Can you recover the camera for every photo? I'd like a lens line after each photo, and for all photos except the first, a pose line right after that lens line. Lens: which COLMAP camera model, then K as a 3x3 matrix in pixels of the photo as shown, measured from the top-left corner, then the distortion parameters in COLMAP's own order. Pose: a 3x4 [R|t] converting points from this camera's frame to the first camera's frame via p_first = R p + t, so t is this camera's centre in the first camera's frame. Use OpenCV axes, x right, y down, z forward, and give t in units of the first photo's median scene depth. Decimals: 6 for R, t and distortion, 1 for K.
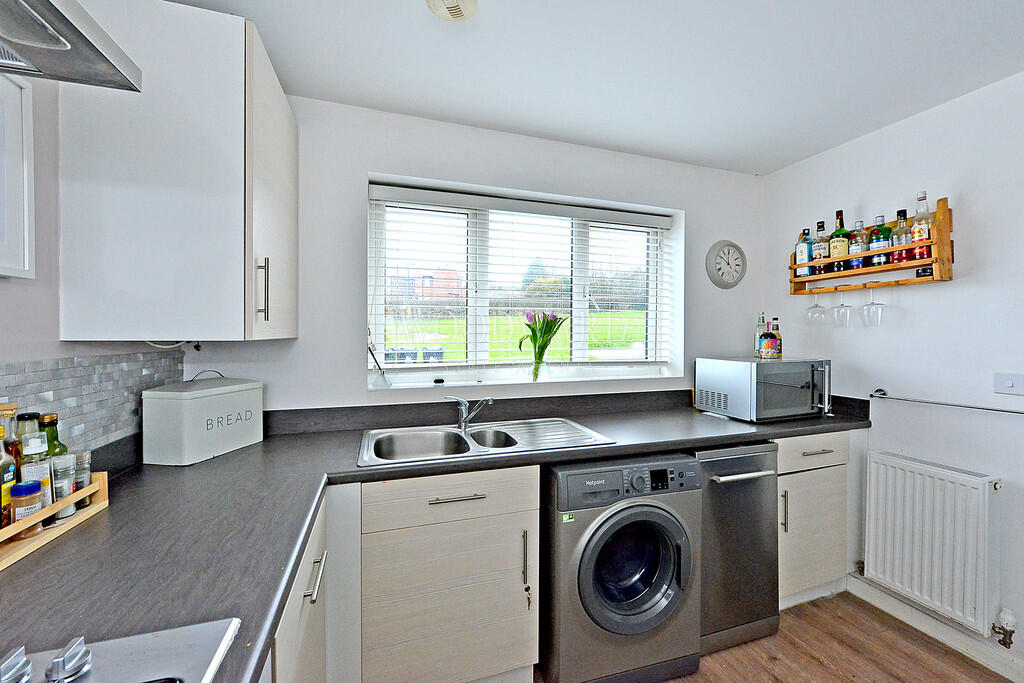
lens RADIAL K [[404.8, 0, 512.3], [0, 404.8, 338.9], [0, 0, 1]] dist [-0.002311, -0.000003]
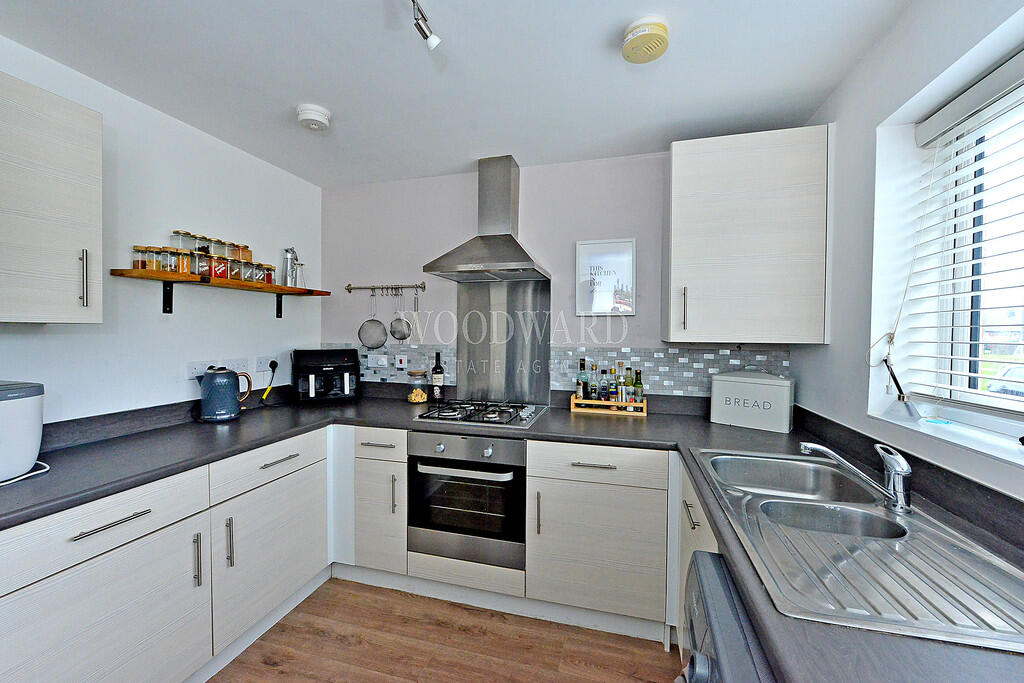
lens RADIAL K [[404.8, 0, 512.3], [0, 404.8, 338.9], [0, 0, 1]] dist [-0.002311, -0.000003]
pose [[-0.566664, 0.013430, -0.823839, 0.771436], [-0.009396, 0.999697, 0.022760, -0.032594], [0.823895, 0.020638, -0.566366, 1.012594]]
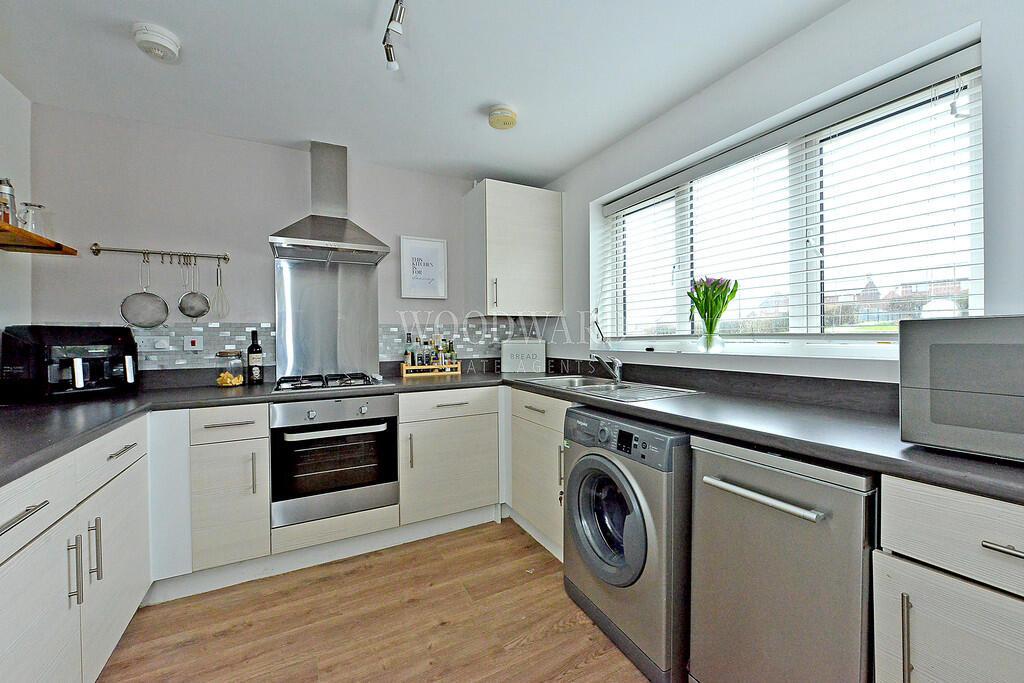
lens RADIAL K [[404.8, 0, 512.3], [0, 404.8, 338.9], [0, 0, 1]] dist [-0.002311, -0.000003]
pose [[0.156170, 0.003505, -0.987724, 1.242740], [0.005369, 0.999976, 0.004398, 0.091107], [0.987716, -0.005990, 0.156148, 0.561970]]
